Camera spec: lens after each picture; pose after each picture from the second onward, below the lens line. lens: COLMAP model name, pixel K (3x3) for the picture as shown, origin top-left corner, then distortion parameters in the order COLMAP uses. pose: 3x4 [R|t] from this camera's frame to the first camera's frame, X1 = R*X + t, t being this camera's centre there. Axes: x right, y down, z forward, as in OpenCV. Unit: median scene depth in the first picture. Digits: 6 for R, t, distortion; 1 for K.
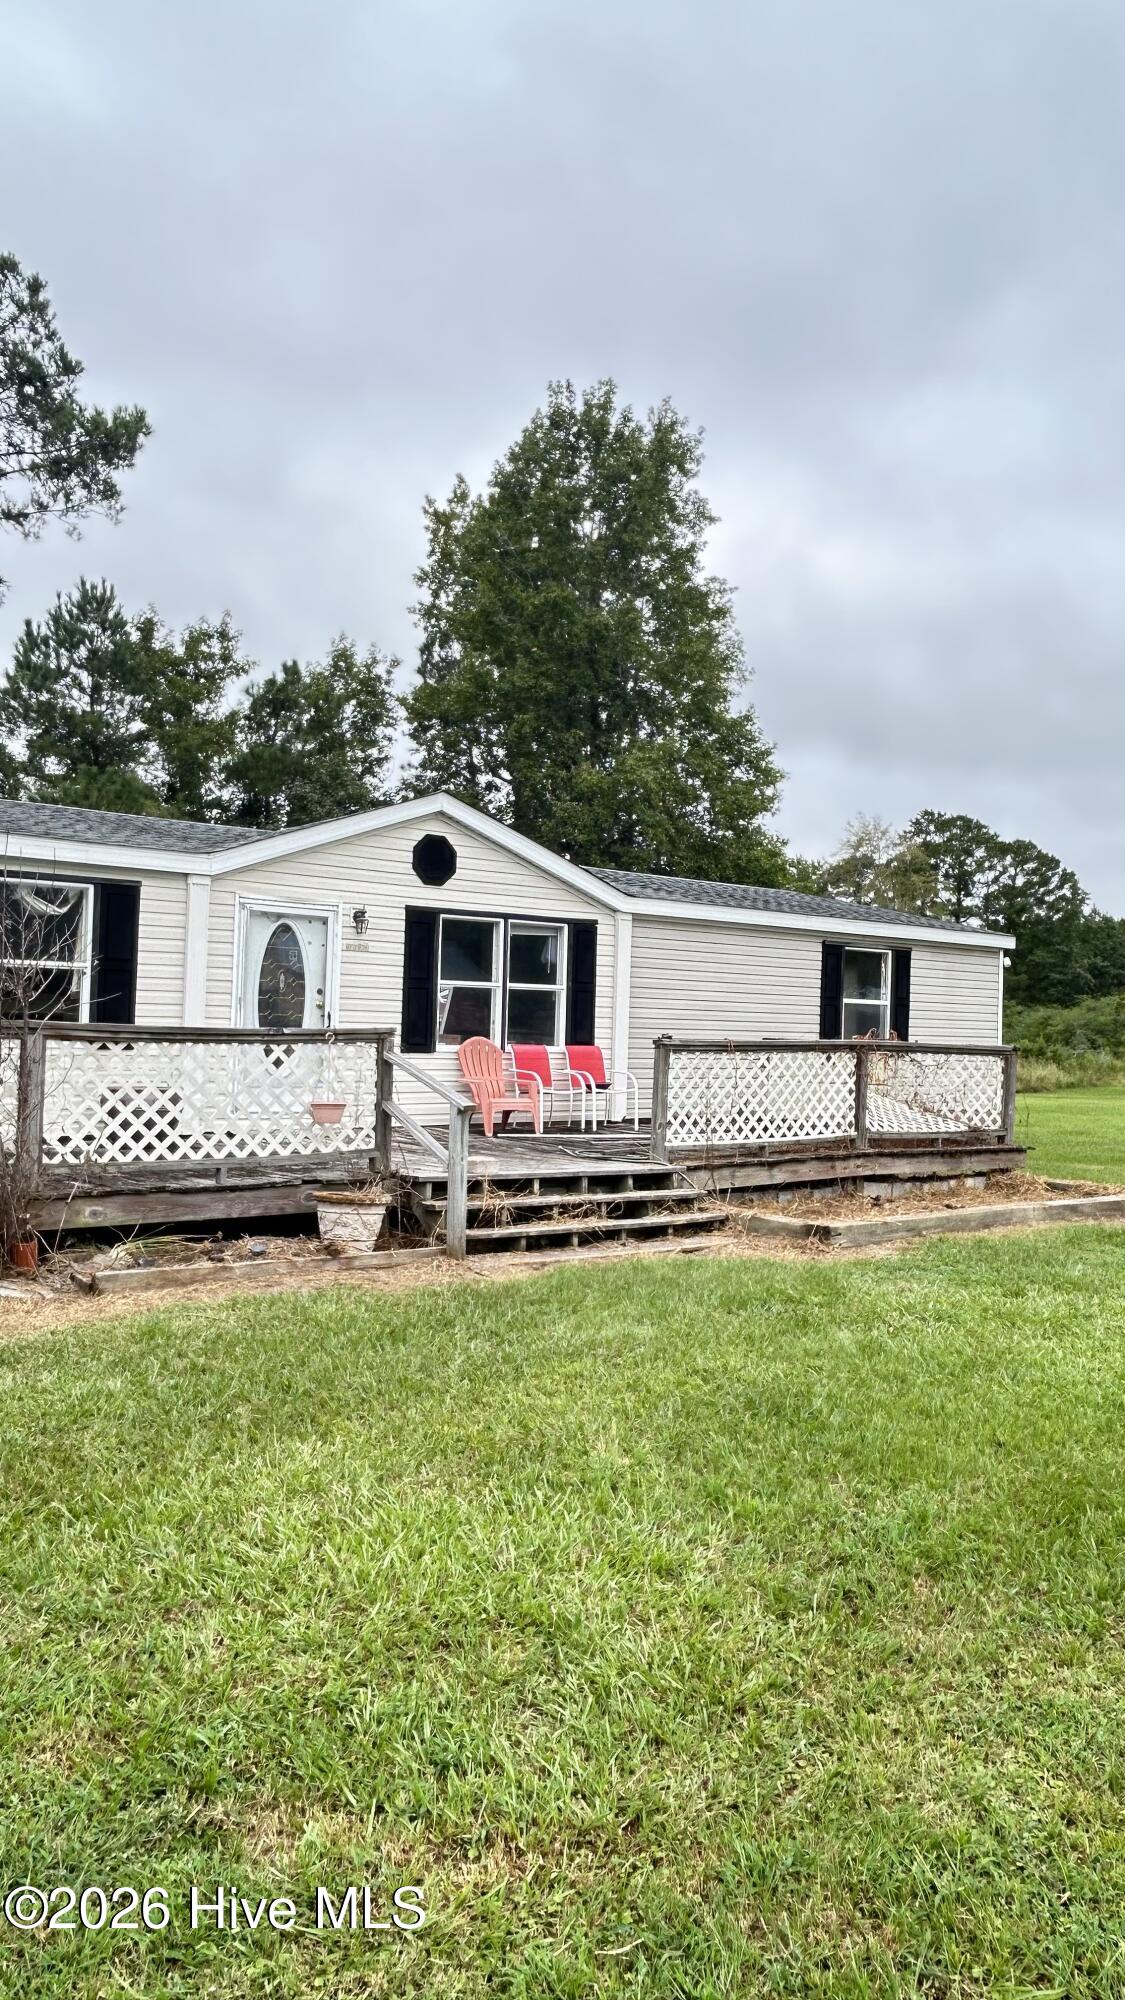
lens RADIAL K [[1364.0, 0, 562.5], [0, 1364.0, 1000.0], [0, 0, 1]] dist [-0.004708, -0.003478]
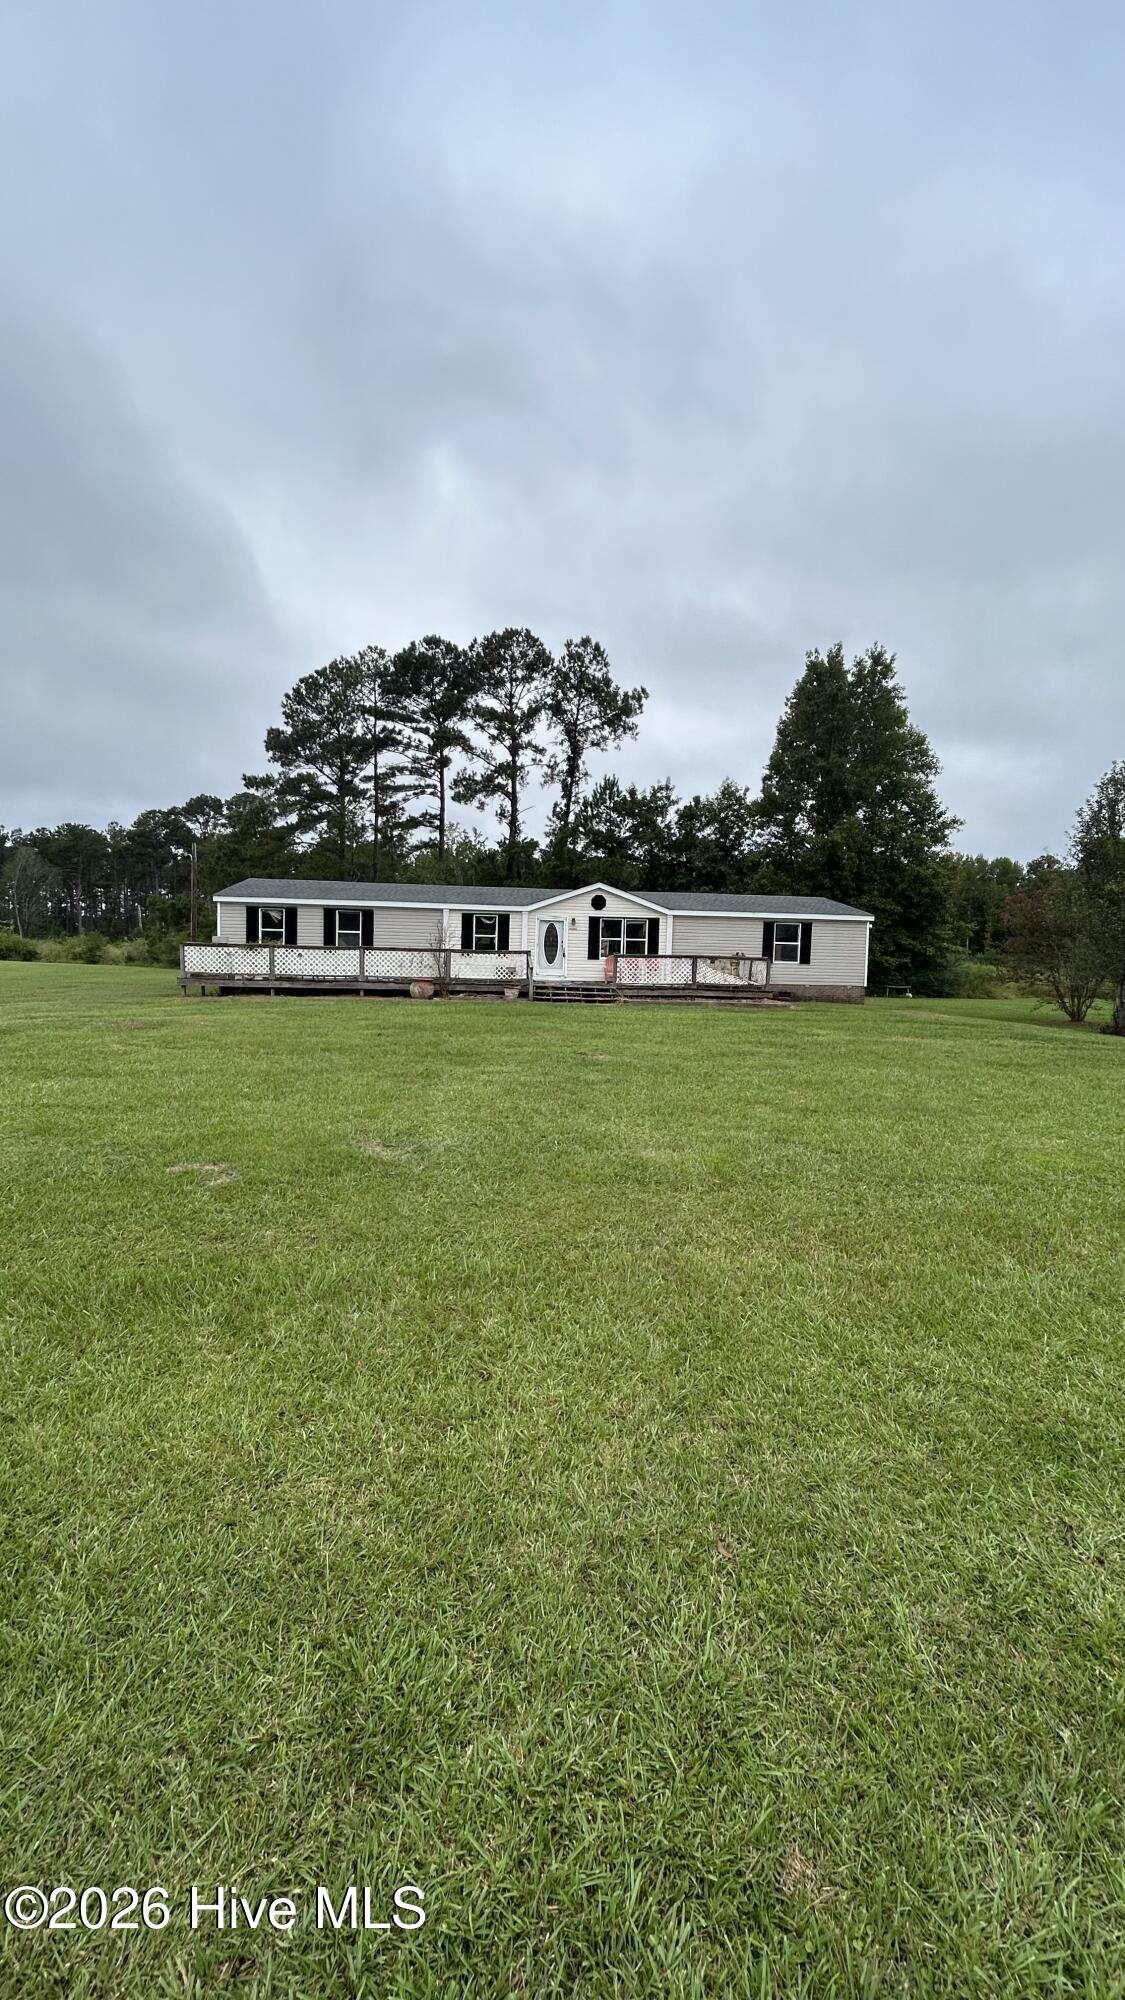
lens RADIAL K [[810.8, 0, 562.5], [0, 810.8, 1000.0], [0, 0, 1]] dist [-0.022080, -0.000020]
pose [[0.852209, 0.023221, -0.522686, 0.614928], [0.009976, 0.998112, 0.060607, 0.010477], [0.523106, -0.056864, 0.850368, -0.528448]]
